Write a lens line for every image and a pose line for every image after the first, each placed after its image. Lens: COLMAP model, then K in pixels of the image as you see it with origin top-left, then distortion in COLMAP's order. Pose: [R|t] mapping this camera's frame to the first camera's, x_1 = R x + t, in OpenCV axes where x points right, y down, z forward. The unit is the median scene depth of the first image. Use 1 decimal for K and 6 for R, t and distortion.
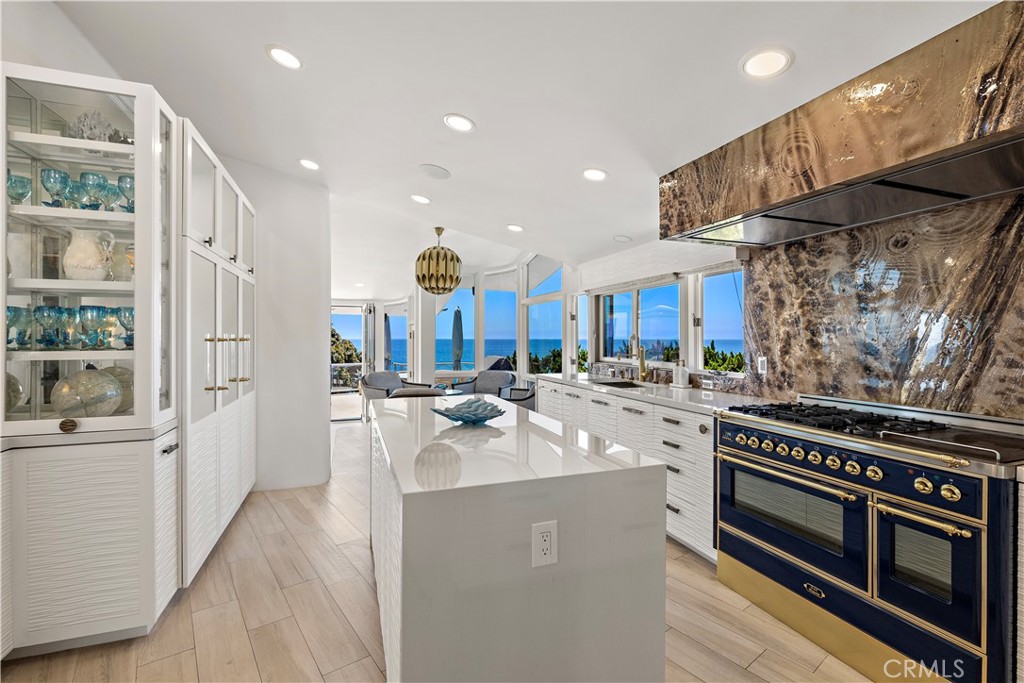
lens RADIAL K [[453.9, 0, 513.5], [0, 453.9, 337.6], [0, 0, 1]] dist [-0.002614, 0.002296]
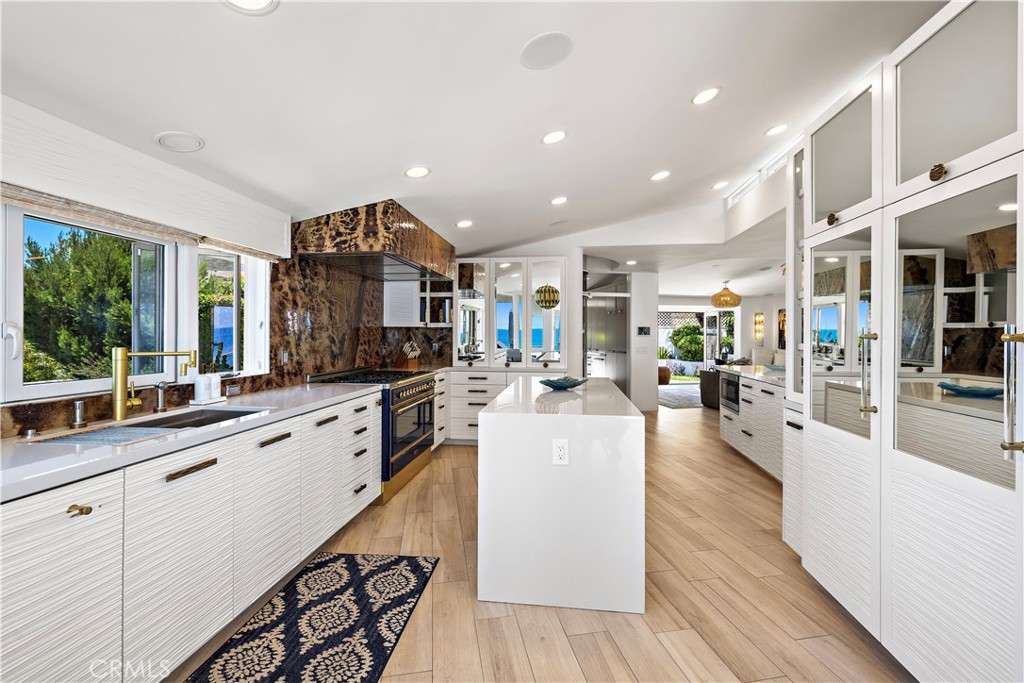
lens RADIAL K [[442.3, 0, 513.5], [0, 442.3, 337.0], [0, 0, 1]] dist [-0.000309, -0.000069]
pose [[-0.890768, -0.004680, 0.454434, -0.545360], [-0.002806, 0.999985, 0.004798, 0.004156], [-0.454449, 0.002999, -0.890768, 2.098638]]
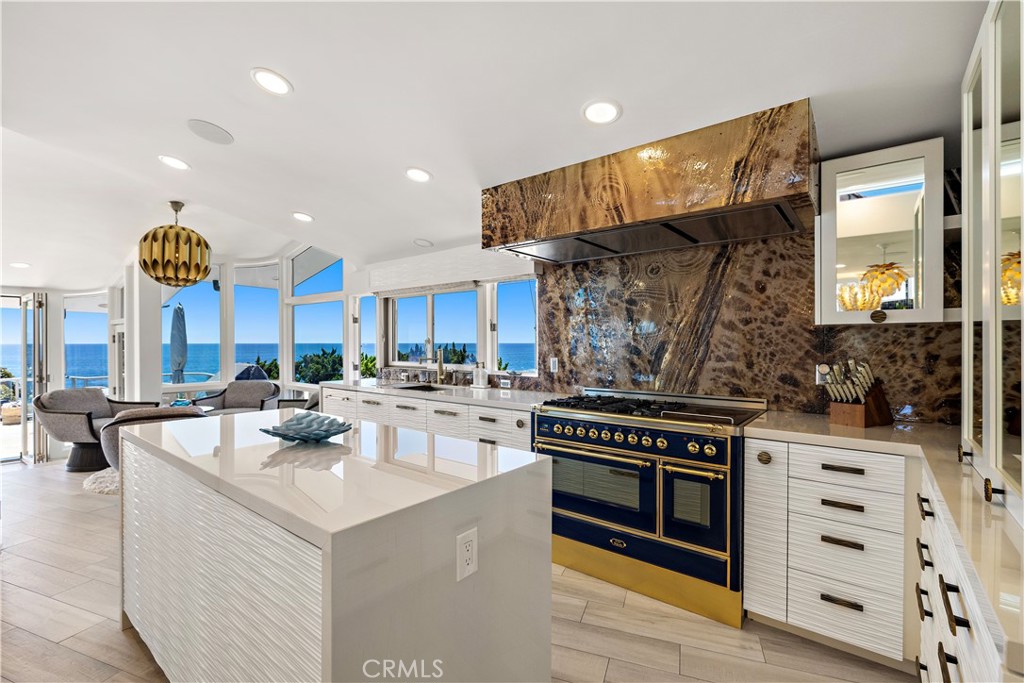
lens RADIAL K [[453.9, 0, 510.6], [0, 453.9, 344.5], [0, 0, 1]] dist [-0.002614, 0.002296]
pose [[0.855268, -0.004258, 0.518168, -0.190090], [0.001050, 0.999978, 0.006484, 0.000310], [-0.518185, -0.005002, 0.855254, 0.067558]]
